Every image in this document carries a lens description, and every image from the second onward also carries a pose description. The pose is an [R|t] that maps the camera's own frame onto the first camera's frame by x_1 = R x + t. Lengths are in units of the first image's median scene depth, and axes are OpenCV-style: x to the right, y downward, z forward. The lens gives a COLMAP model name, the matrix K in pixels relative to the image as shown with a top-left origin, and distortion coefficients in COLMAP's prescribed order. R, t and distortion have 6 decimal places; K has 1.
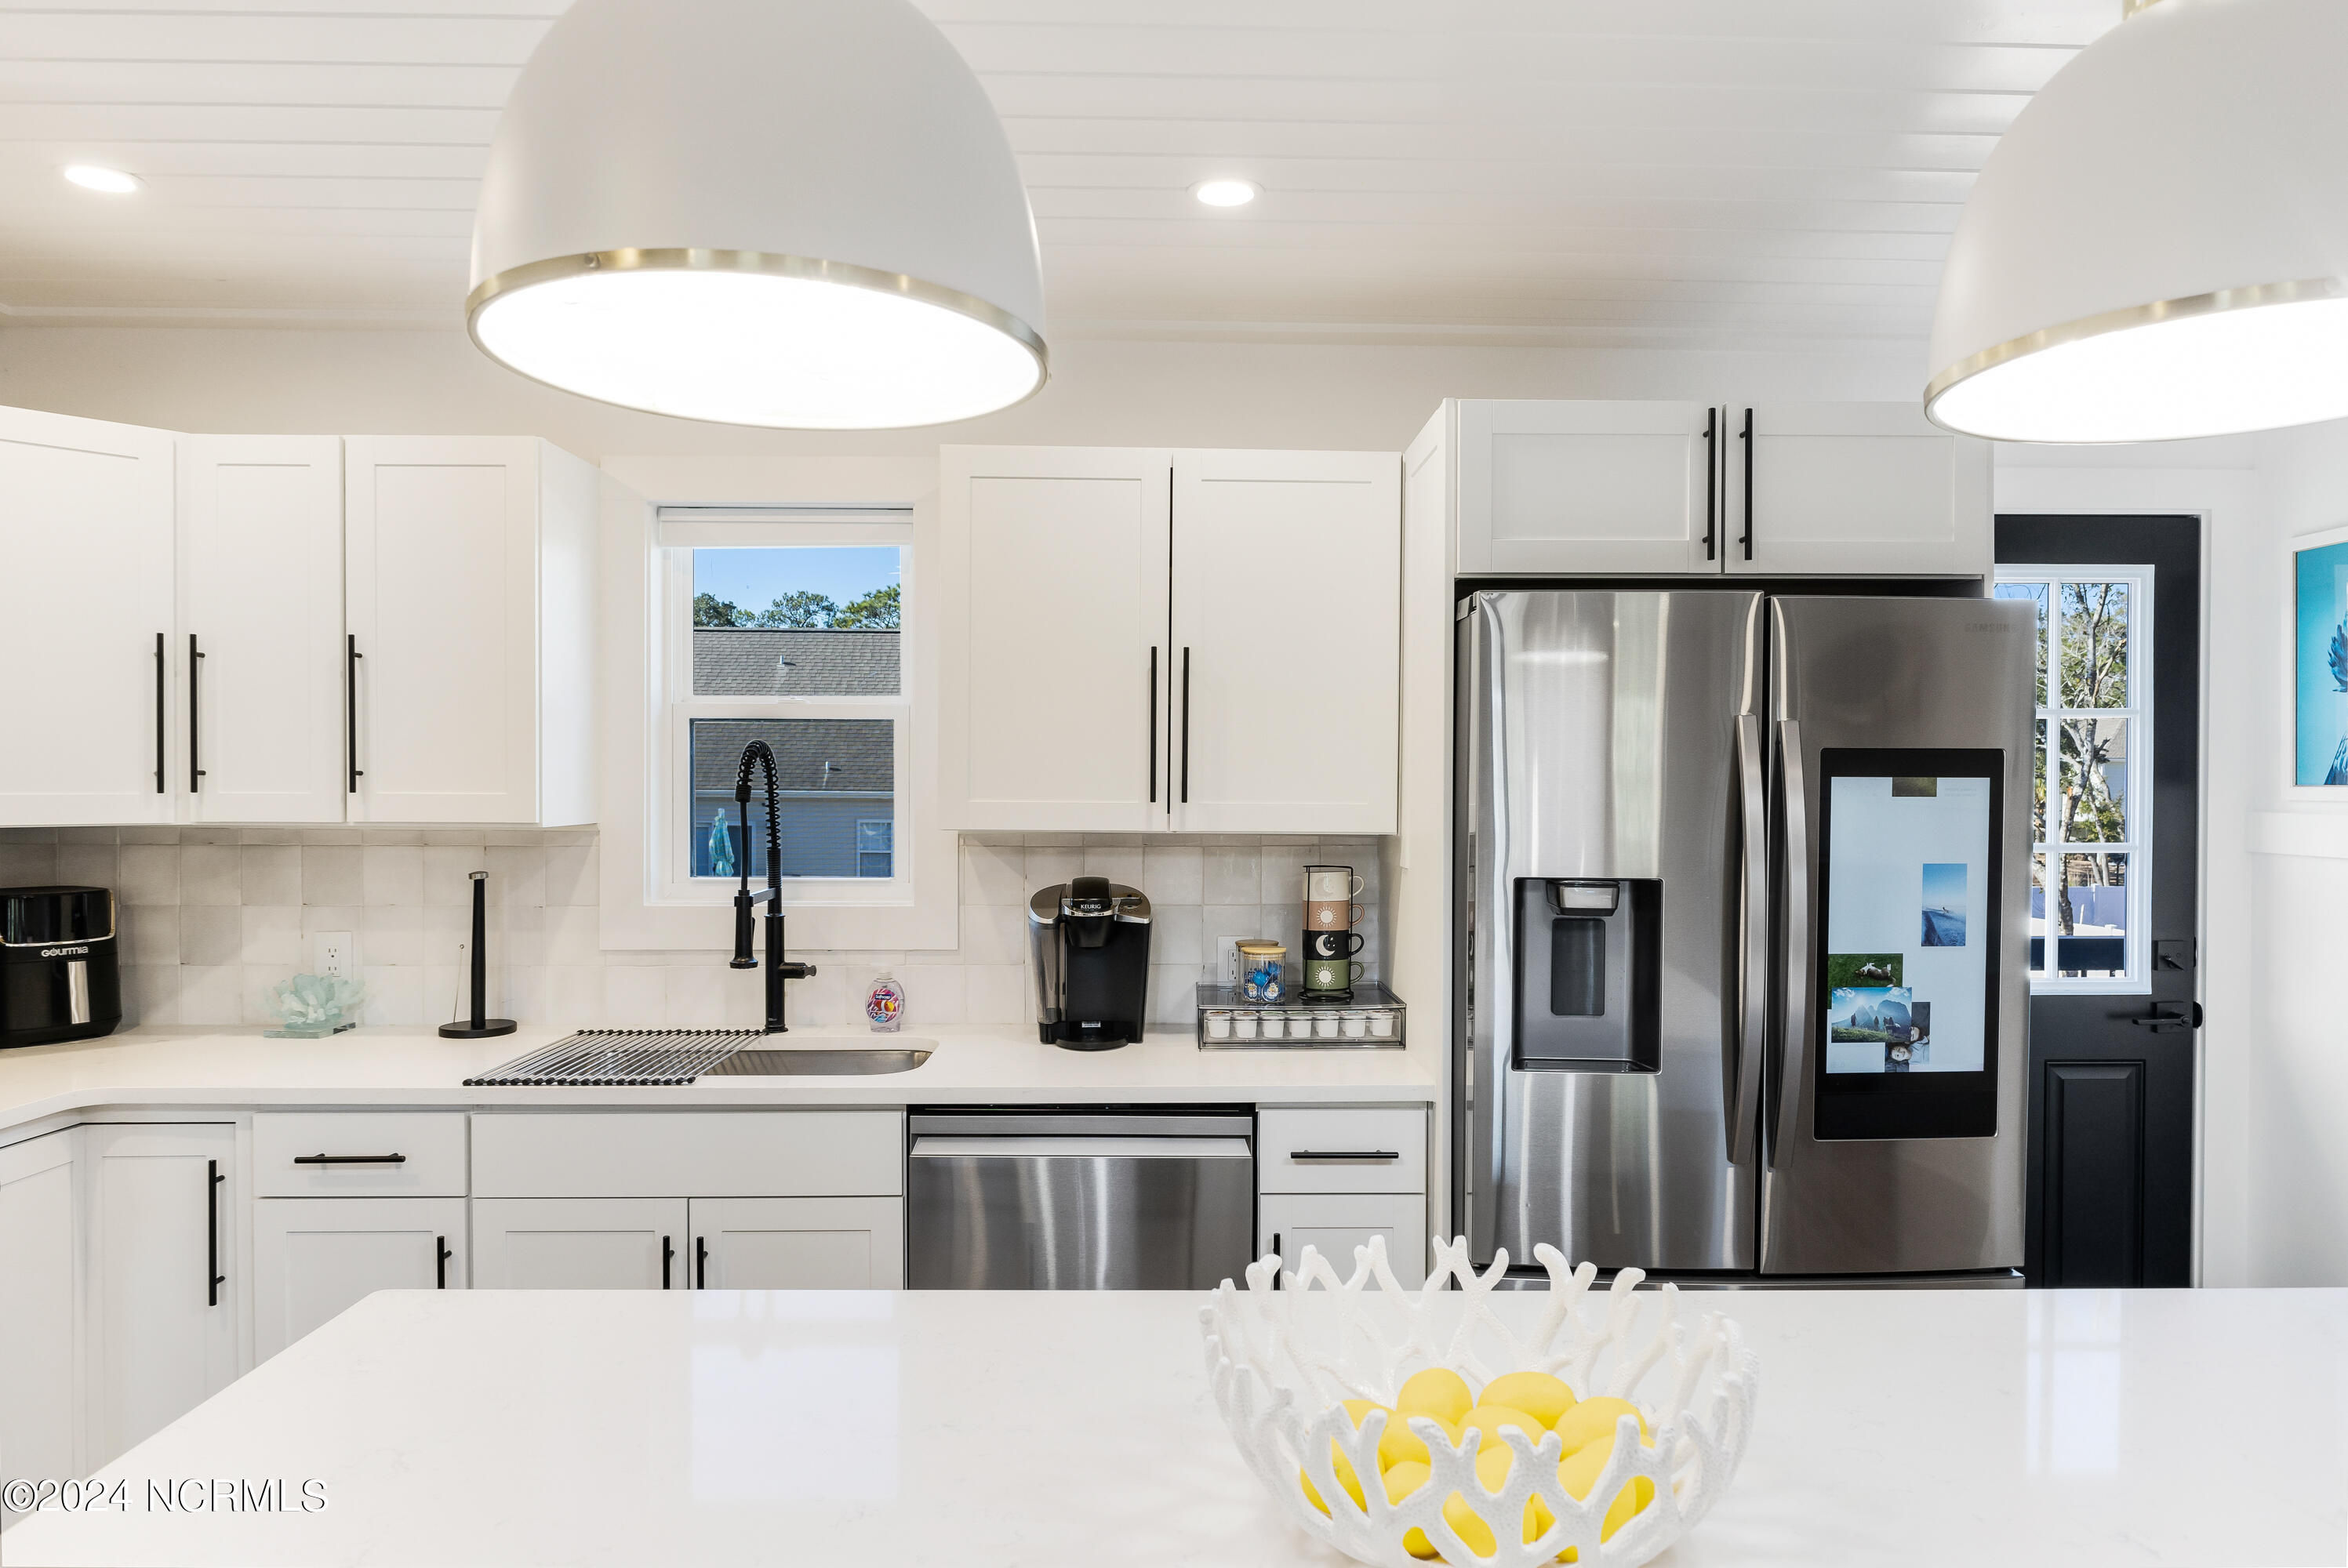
lens RADIAL K [[1437.6, 0, 1173.0], [0, 1437.6, 797.0], [0, 0, 1]] dist [-0.013818, -0.000670]
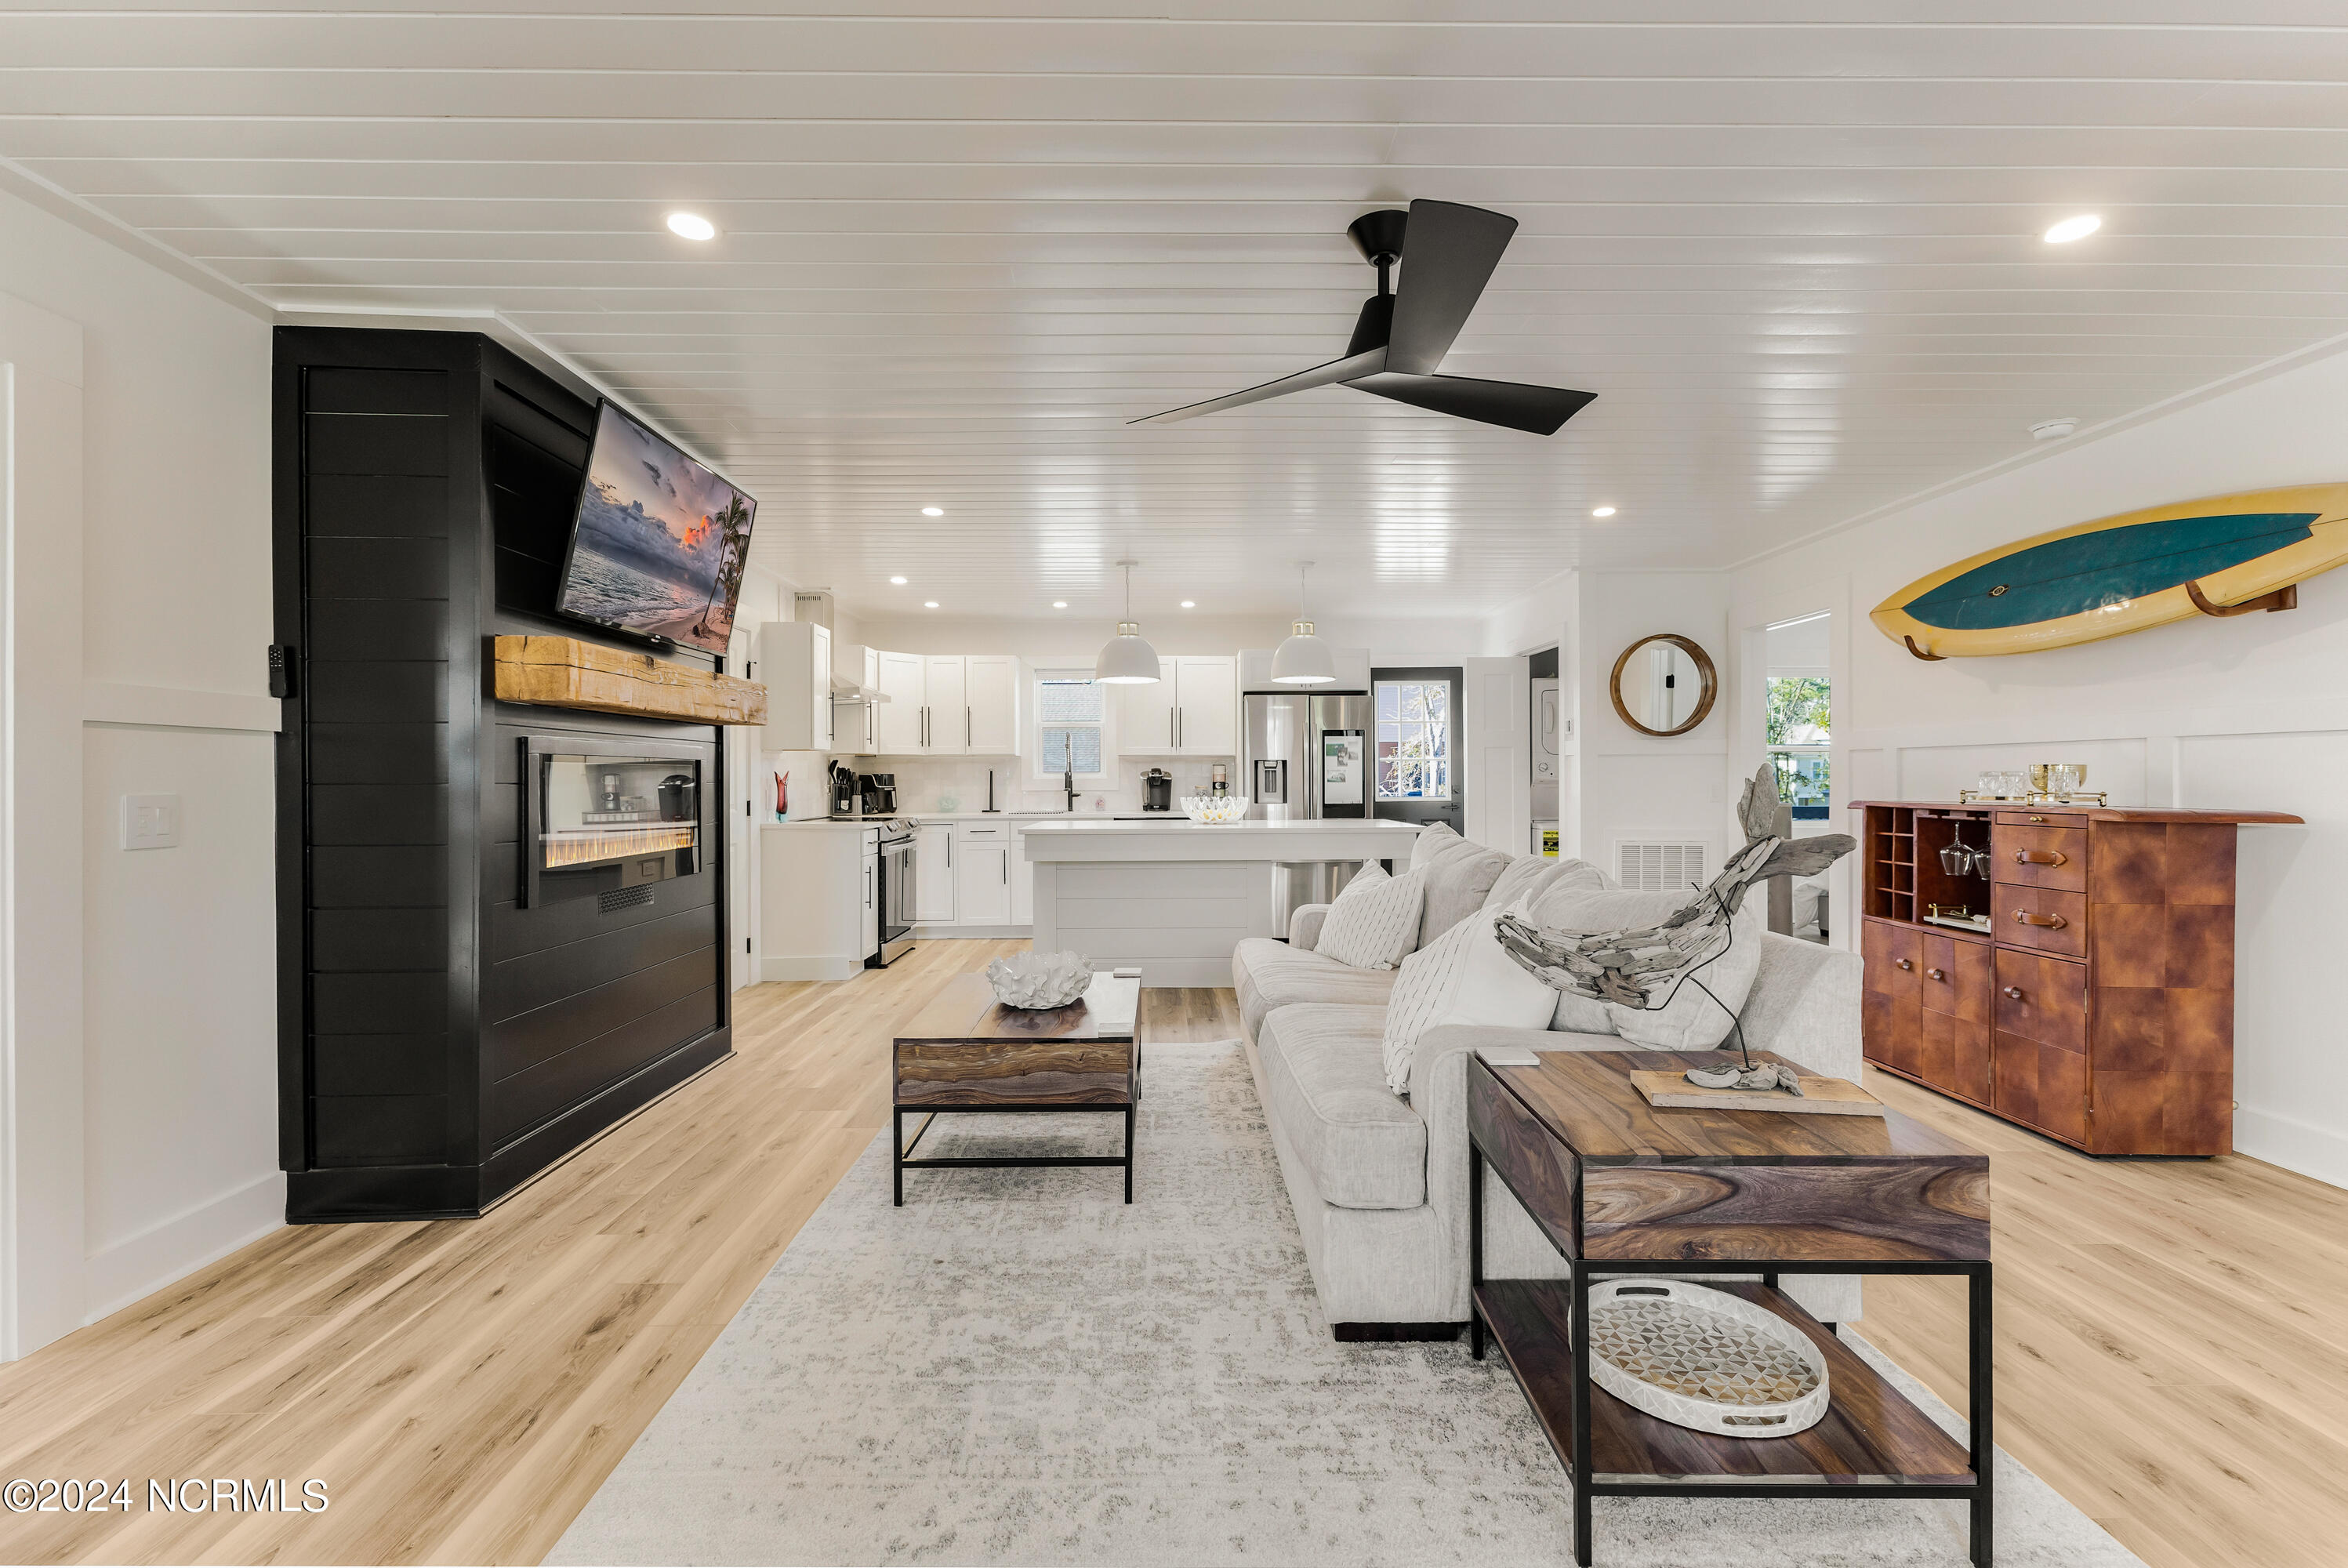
lens RADIAL K [[1042.6, 0, 1174.6], [0, 1042.6, 782.9], [0, 0, 1]] dist [-0.010986, 0.011834]
pose [[0.999883, -0.007838, -0.013158, 0.027076], [0.007741, 0.999942, -0.007453, 0.114105], [0.013216, 0.007350, 0.999886, -1.714348]]
